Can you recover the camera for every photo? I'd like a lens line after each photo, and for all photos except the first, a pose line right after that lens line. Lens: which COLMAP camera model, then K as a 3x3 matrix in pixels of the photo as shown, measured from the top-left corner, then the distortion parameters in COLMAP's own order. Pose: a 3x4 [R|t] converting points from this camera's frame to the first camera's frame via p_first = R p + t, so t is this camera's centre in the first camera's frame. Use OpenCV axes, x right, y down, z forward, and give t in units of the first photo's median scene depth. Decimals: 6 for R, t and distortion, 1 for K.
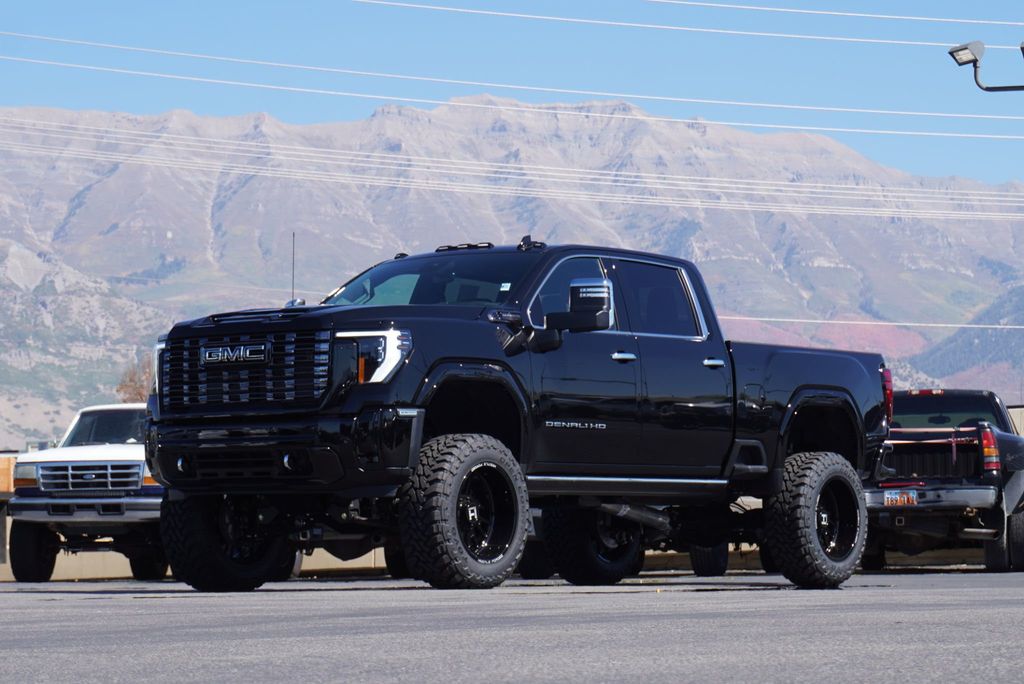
lens RADIAL K [[2970.5, 0, 512.0], [0, 2970.5, 342.0], [0, 0, 1]] dist [0.027891, -0.310943]
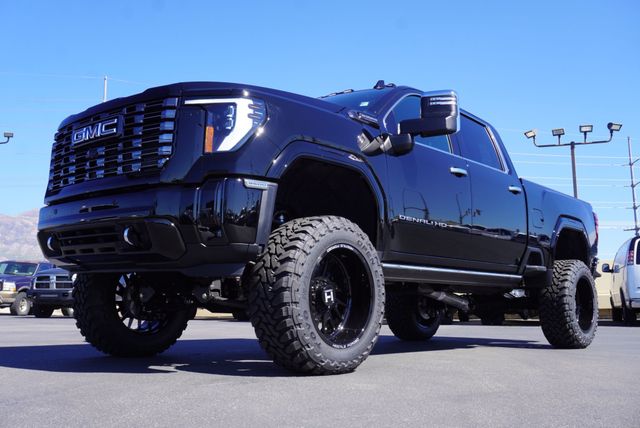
lens RADIAL K [[655.8, 0, 327.2], [0, 655.8, 202.0], [0, 0, 1]] dist [-0.022618, -0.006274]
pose [[0.998181, 0.010295, -0.059405, -0.001159], [-0.015377, 0.996198, -0.085750, 0.045561], [0.058296, 0.086507, 0.994544, 0.785435]]
